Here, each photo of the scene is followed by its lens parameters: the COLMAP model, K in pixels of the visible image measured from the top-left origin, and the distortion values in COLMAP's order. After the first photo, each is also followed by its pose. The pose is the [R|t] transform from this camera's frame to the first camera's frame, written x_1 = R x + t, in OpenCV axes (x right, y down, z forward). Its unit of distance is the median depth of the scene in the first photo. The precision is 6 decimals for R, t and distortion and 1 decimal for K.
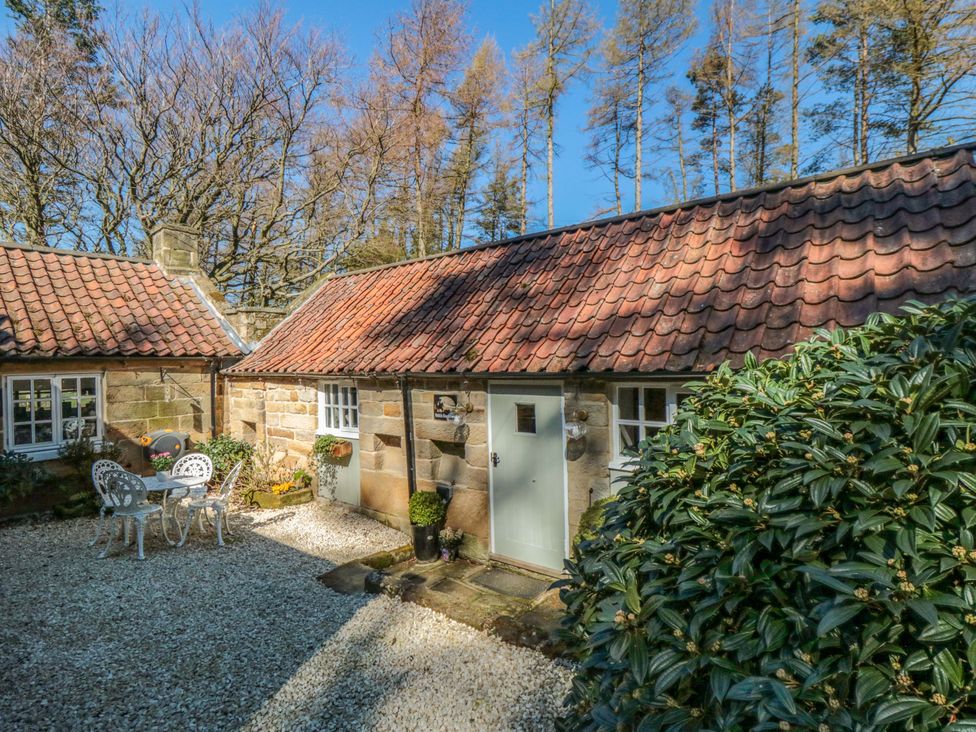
lens RADIAL K [[616.0, 0, 523.3], [0, 616.0, 362.7], [0, 0, 1]] dist [-0.000764, -0.004295]
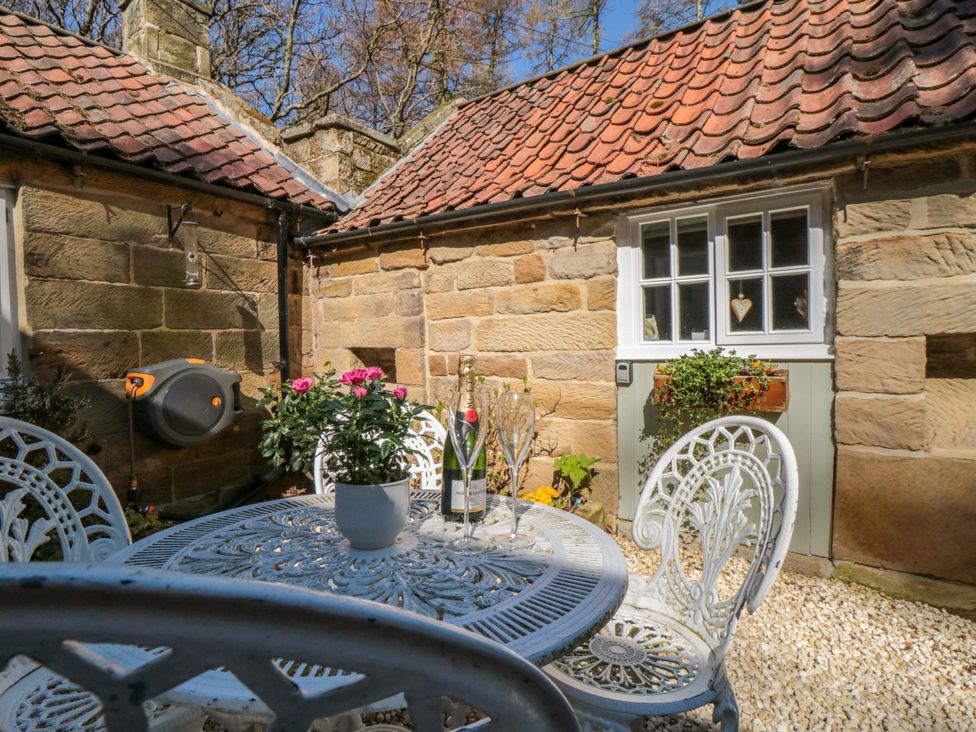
lens RADIAL K [[616.0, 0, 523.3], [0, 616.0, 362.7], [0, 0, 1]] dist [-0.000764, -0.004295]
pose [[0.997719, -0.002813, 0.067438, -0.364113], [0.000919, 0.999605, 0.028091, 0.093021], [-0.067491, -0.027965, 0.997328, 0.549333]]
